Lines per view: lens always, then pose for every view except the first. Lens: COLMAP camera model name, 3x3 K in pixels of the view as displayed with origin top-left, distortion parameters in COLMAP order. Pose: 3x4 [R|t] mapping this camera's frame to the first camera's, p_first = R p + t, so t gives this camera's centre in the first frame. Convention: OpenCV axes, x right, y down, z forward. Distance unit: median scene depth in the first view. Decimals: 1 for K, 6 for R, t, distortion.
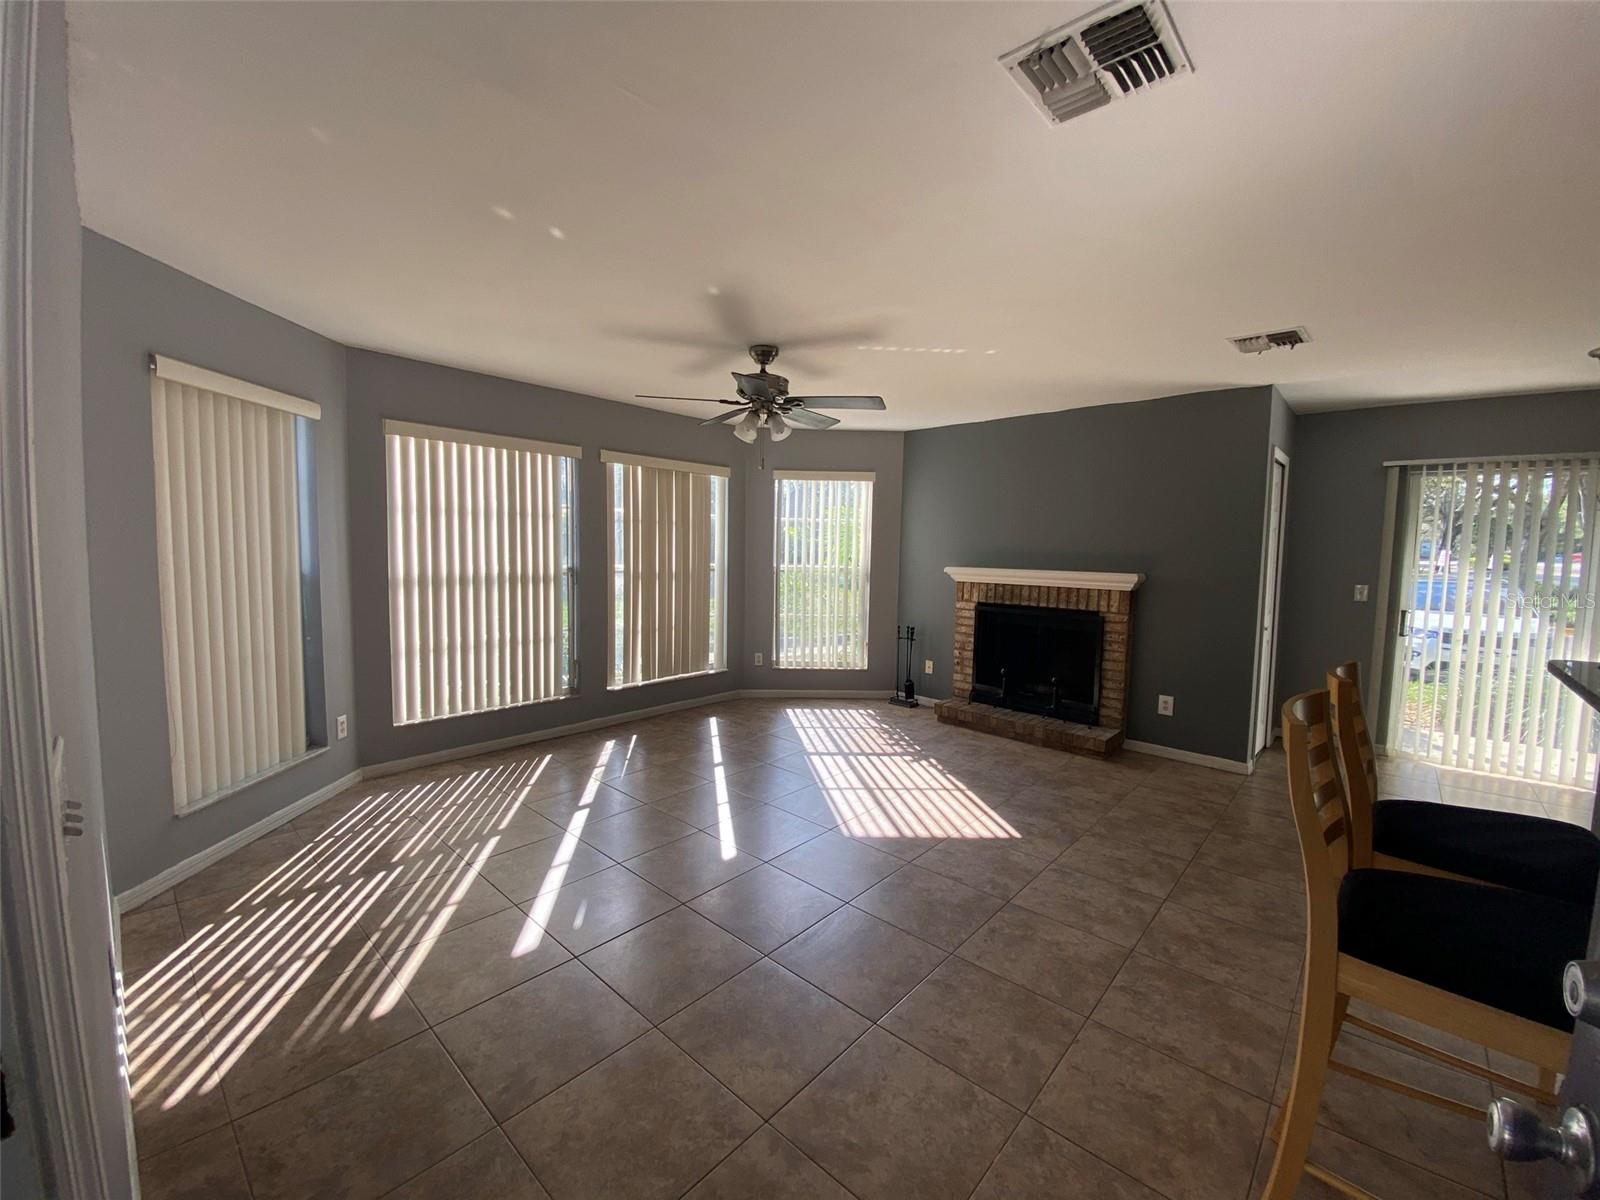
lens RADIAL K [[634.7, 0, 791.8], [0, 634.7, 596.7], [0, 0, 1]] dist [0.016930, -0.023314]
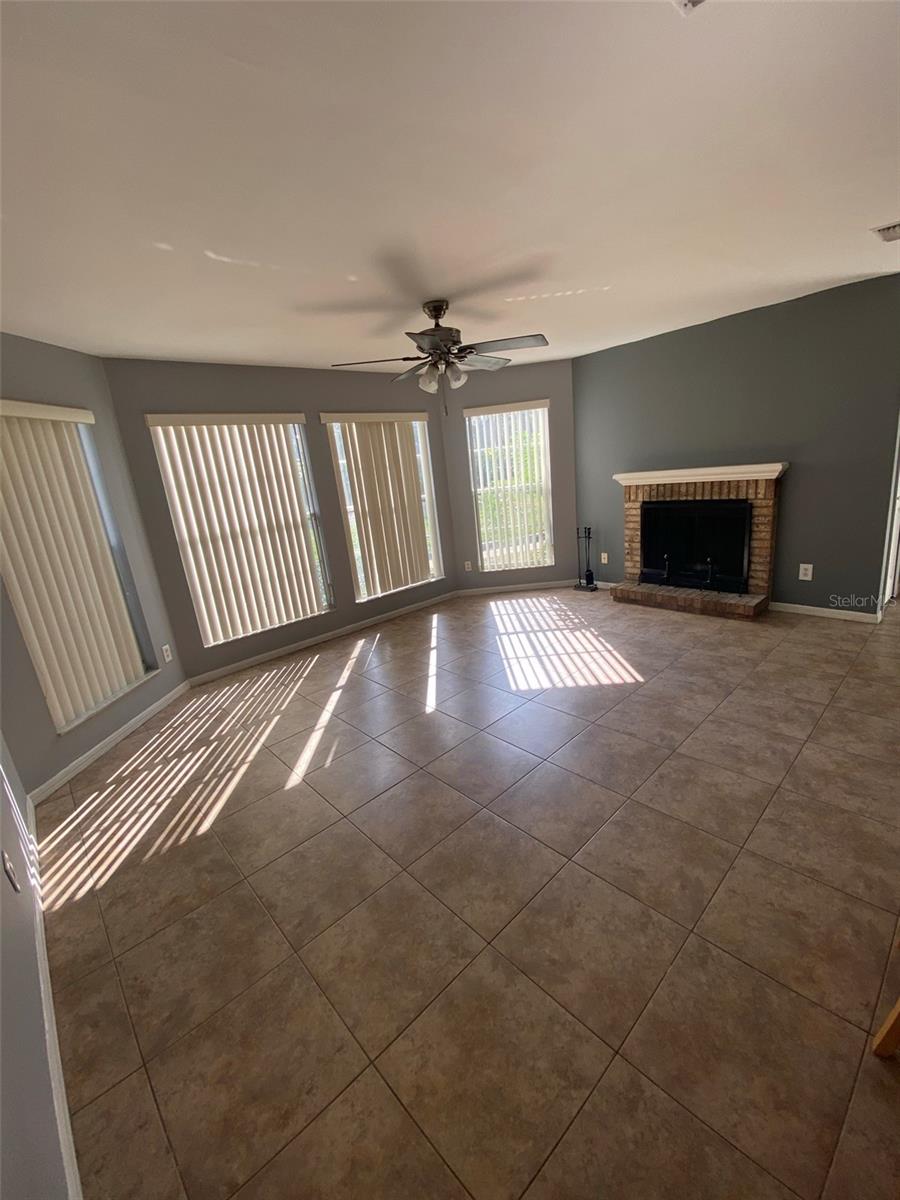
lens RADIAL K [[476.0, 0, 457.5], [0, 476.0, 597.9], [0, 0, 1]] dist [0.016930, -0.023314]
pose [[0.989921, -0.097575, -0.102646, 0.033414], [0.115325, 0.976073, 0.184343, -0.034385], [0.082203, -0.194322, 0.977487, 0.079396]]
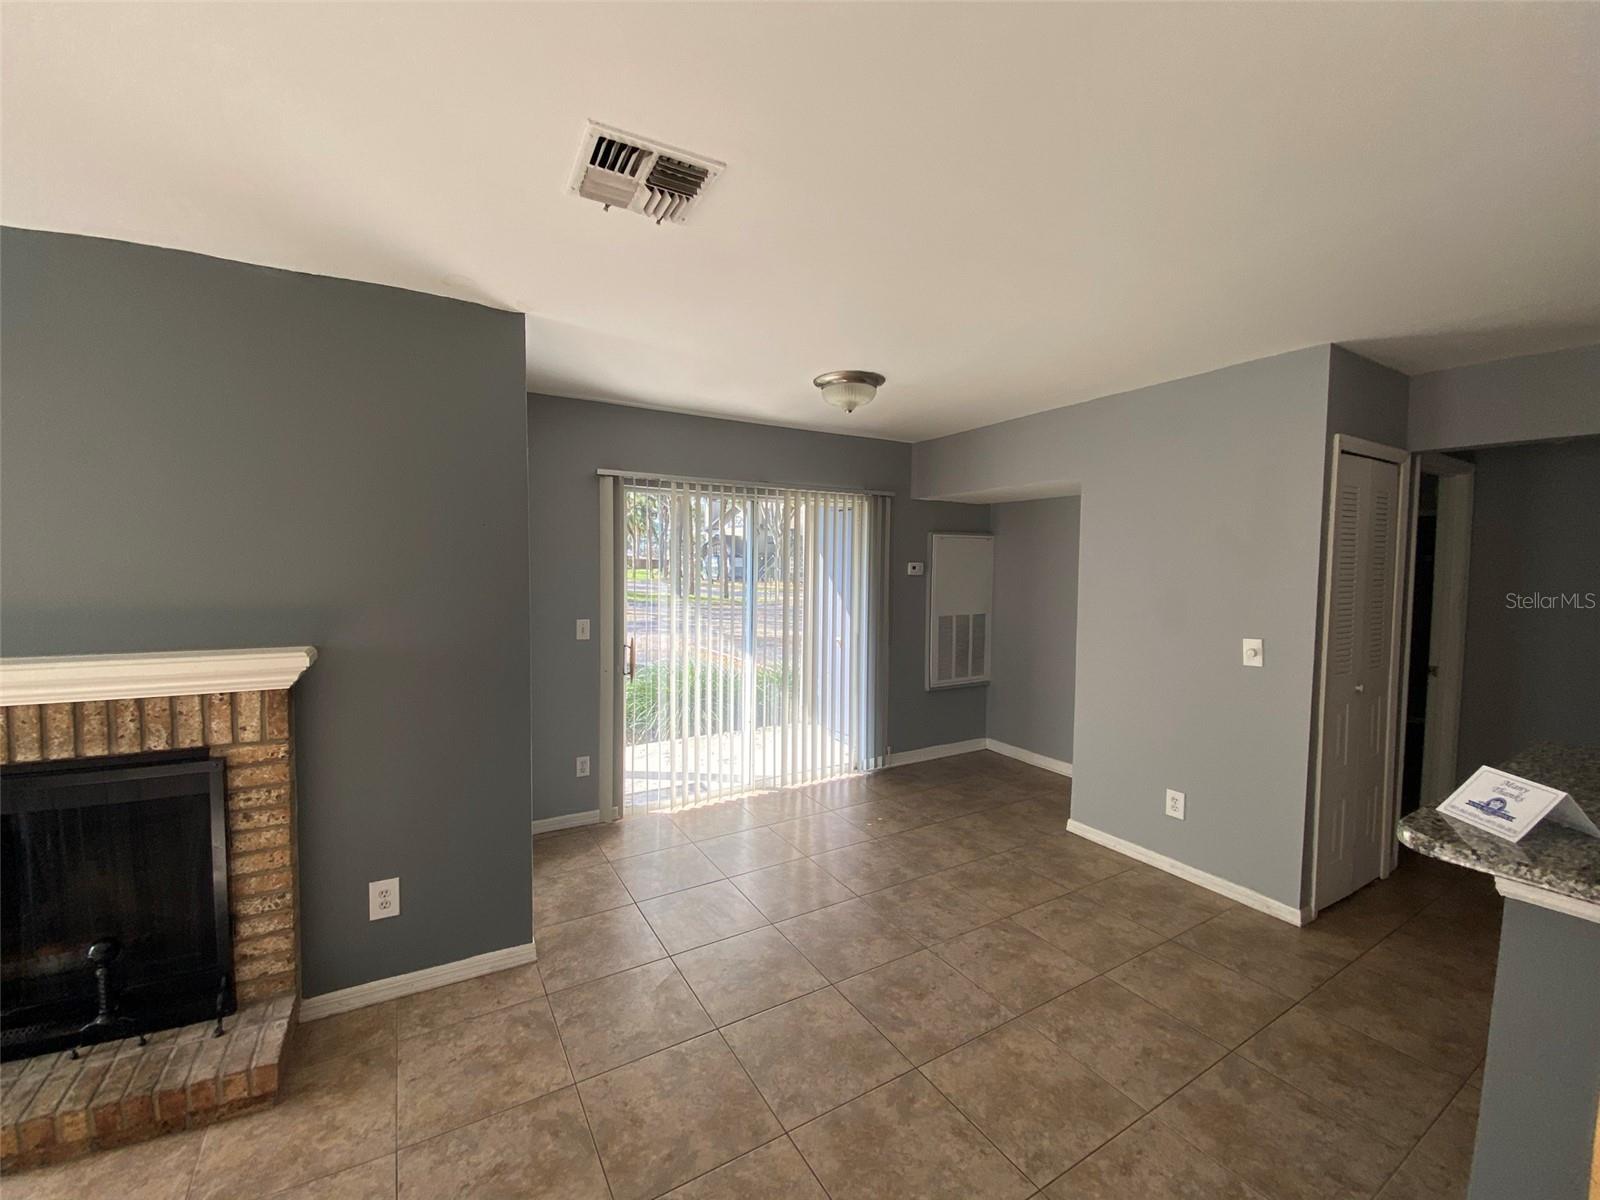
lens RADIAL K [[645.4, 0, 797.6], [0, 645.4, 592.7], [0, 0, 1]] dist [0.001168, -0.013005]
pose [[0.284482, -0.056588, 0.957010, 0.295631], [0.068472, 0.996906, 0.038593, -0.098535], [-0.956233, 0.054550, 0.287476, 0.753641]]
